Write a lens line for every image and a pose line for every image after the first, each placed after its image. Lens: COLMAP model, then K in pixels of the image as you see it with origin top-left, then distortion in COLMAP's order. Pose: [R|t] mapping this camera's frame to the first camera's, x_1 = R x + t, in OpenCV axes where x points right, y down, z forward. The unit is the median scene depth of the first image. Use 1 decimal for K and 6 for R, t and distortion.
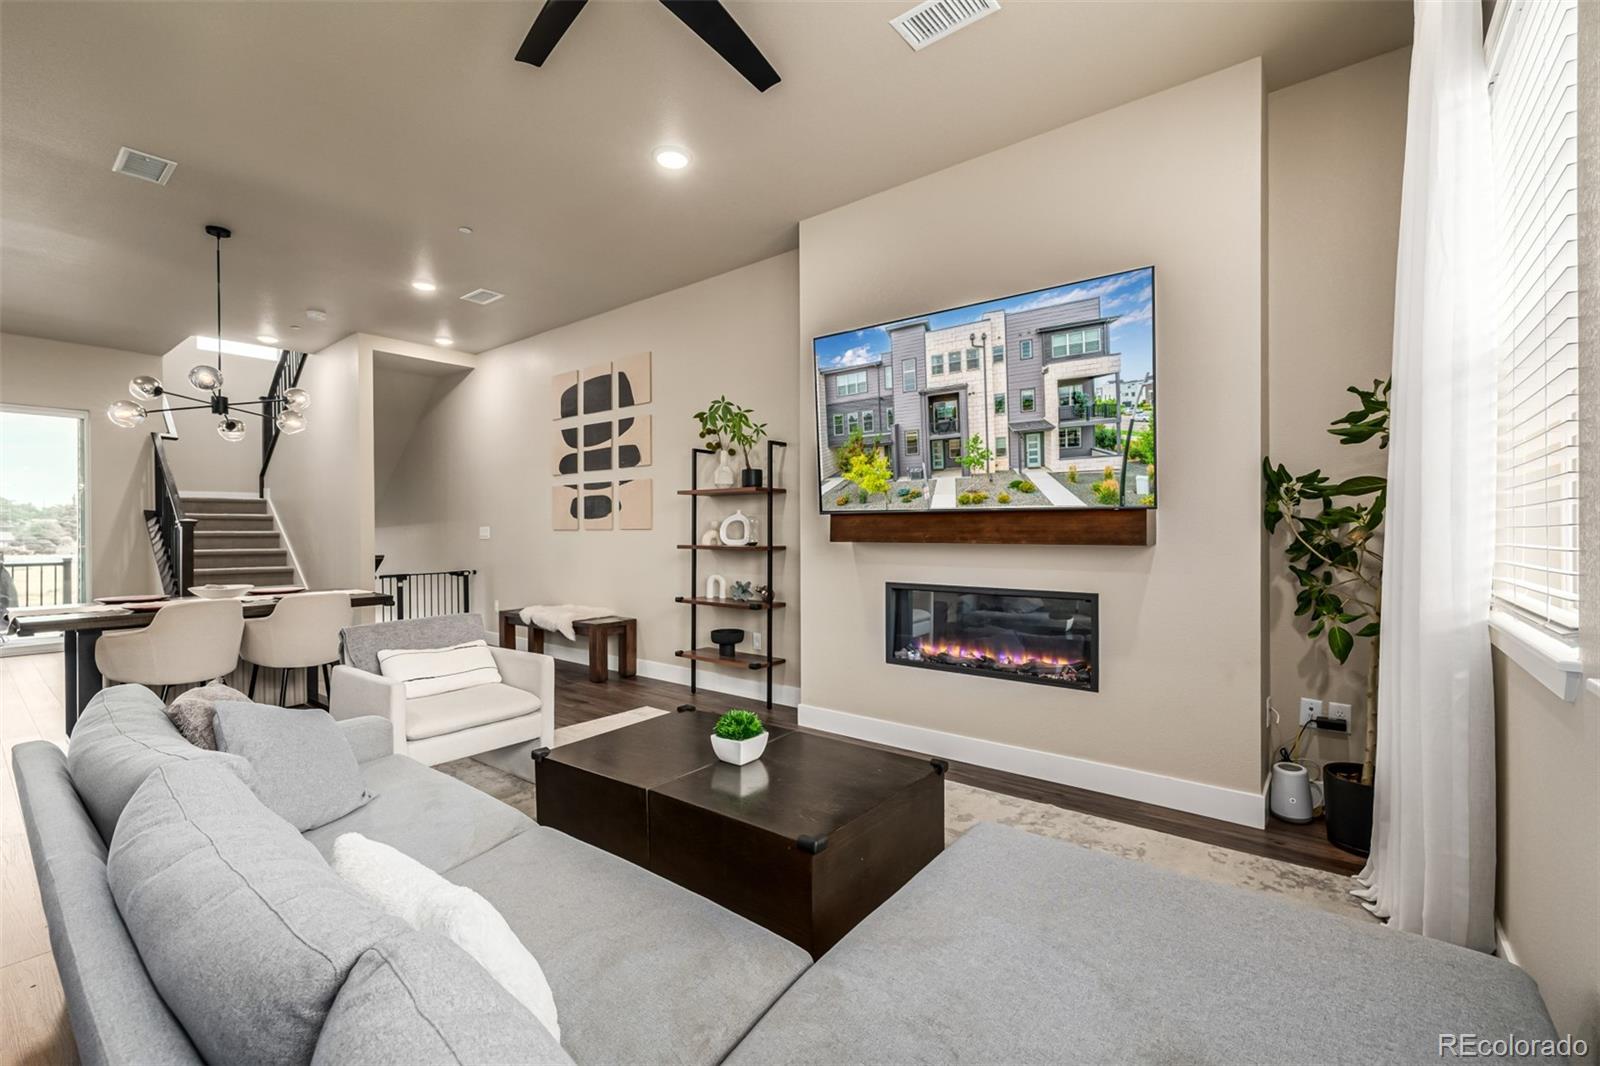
lens RADIAL K [[682.8, 0, 828.1], [0, 682.8, 534.5], [0, 0, 1]] dist [-0.000308, 0.000130]
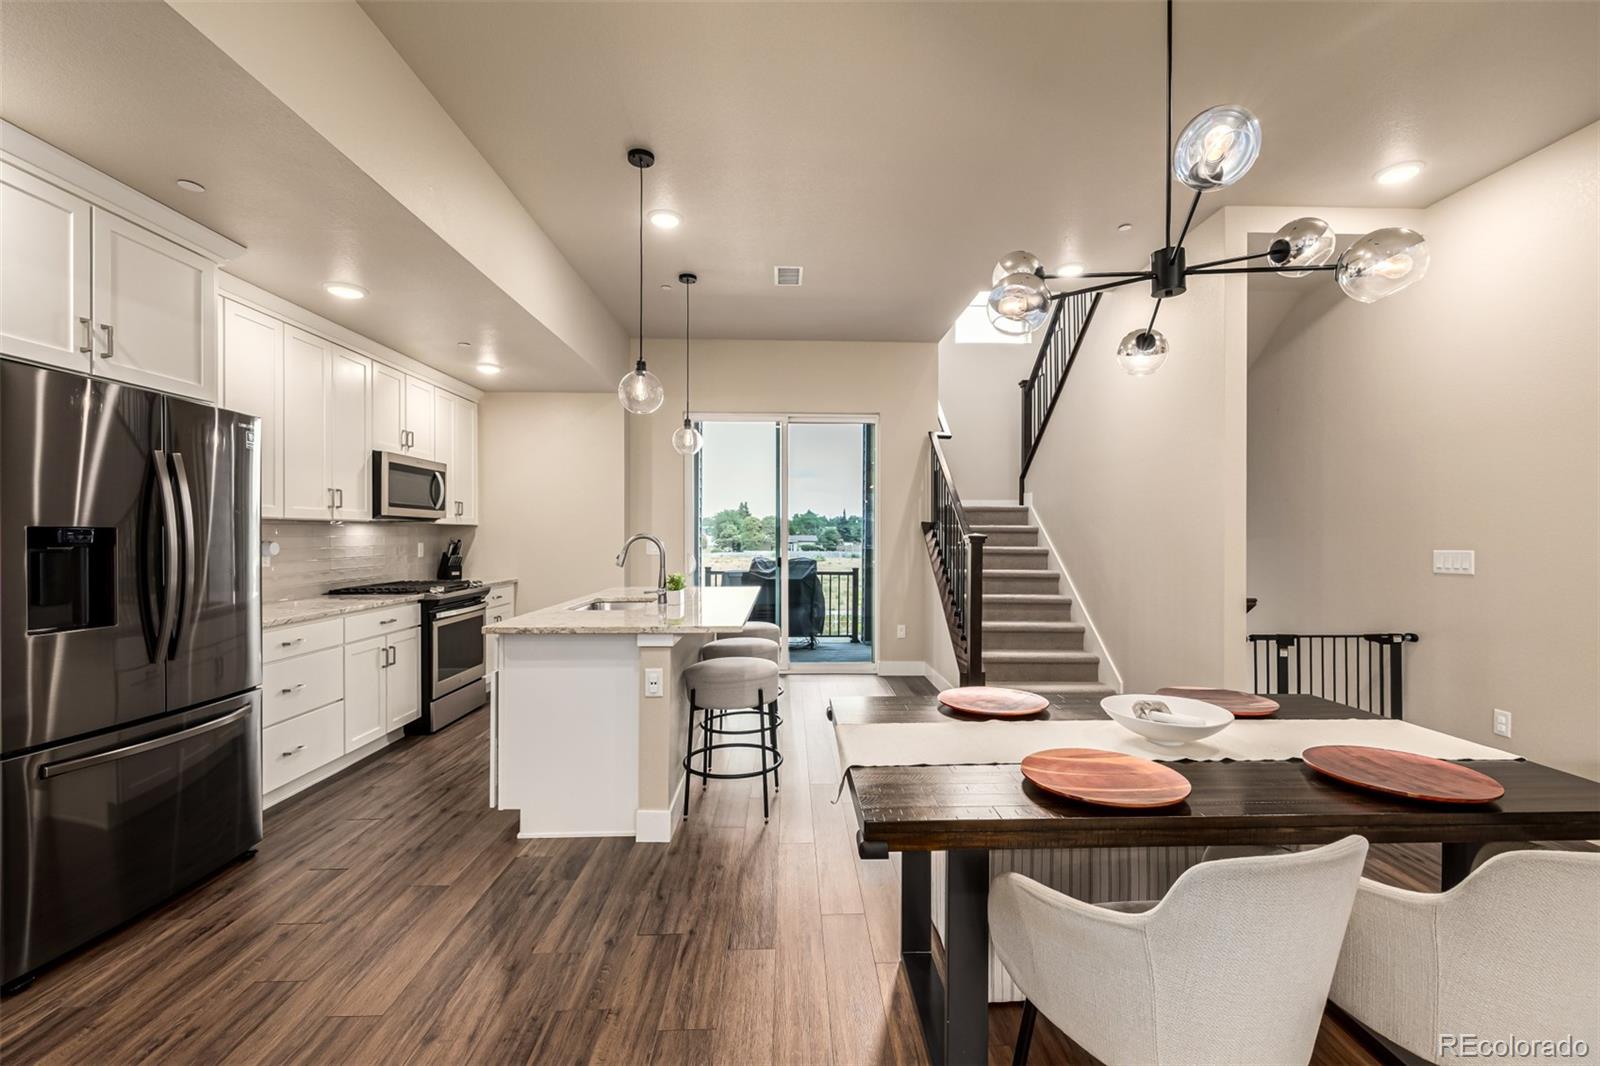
lens RADIAL K [[689.7, 0, 807.9], [0, 689.7, 536.7], [0, 0, 1]] dist [0.014203, 0.000071]
pose [[0.631395, 0.007191, -0.775428, -0.409744], [-0.011459, 0.999934, -0.000057, -0.015064], [0.775377, 0.008921, 0.631436, 0.330789]]
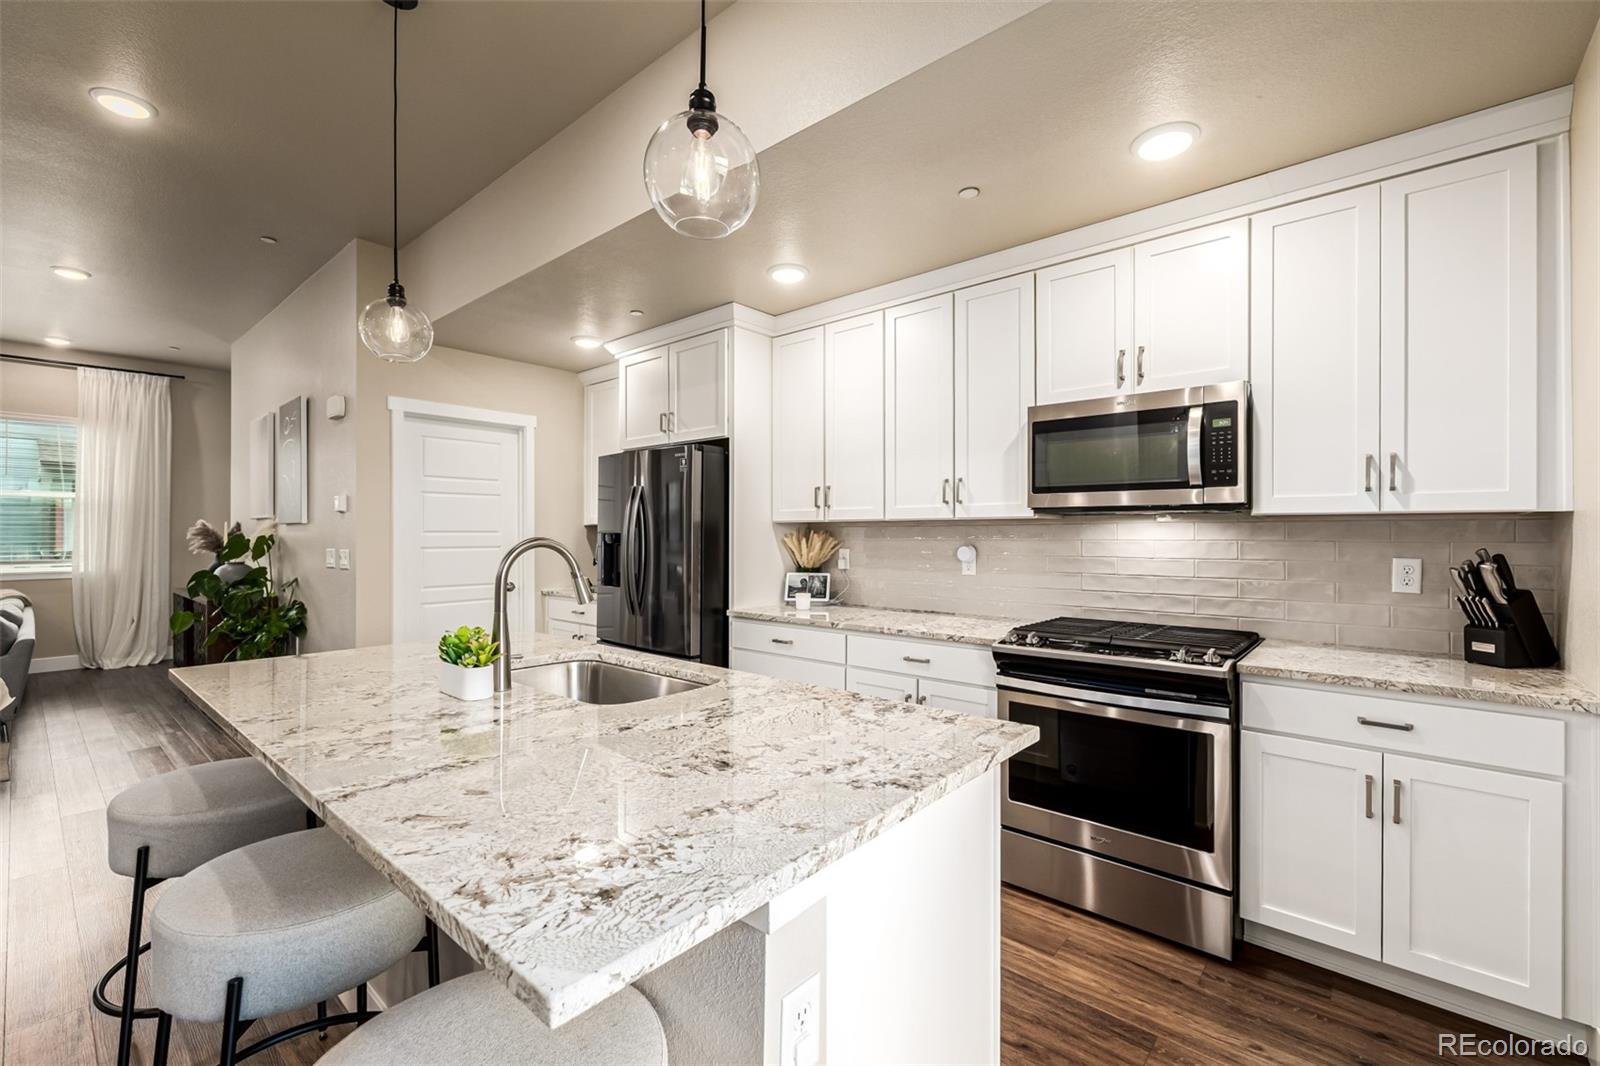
lens RADIAL K [[682.8, 0, 828.1], [0, 682.8, 534.5], [0, 0, 1]] dist [-0.000308, 0.000130]
pose [[-0.998769, 0.006199, 0.049207, -1.026132], [0.006683, 0.999931, 0.009676, -0.019076], [-0.049144, 0.009992, -0.998742, 0.814518]]
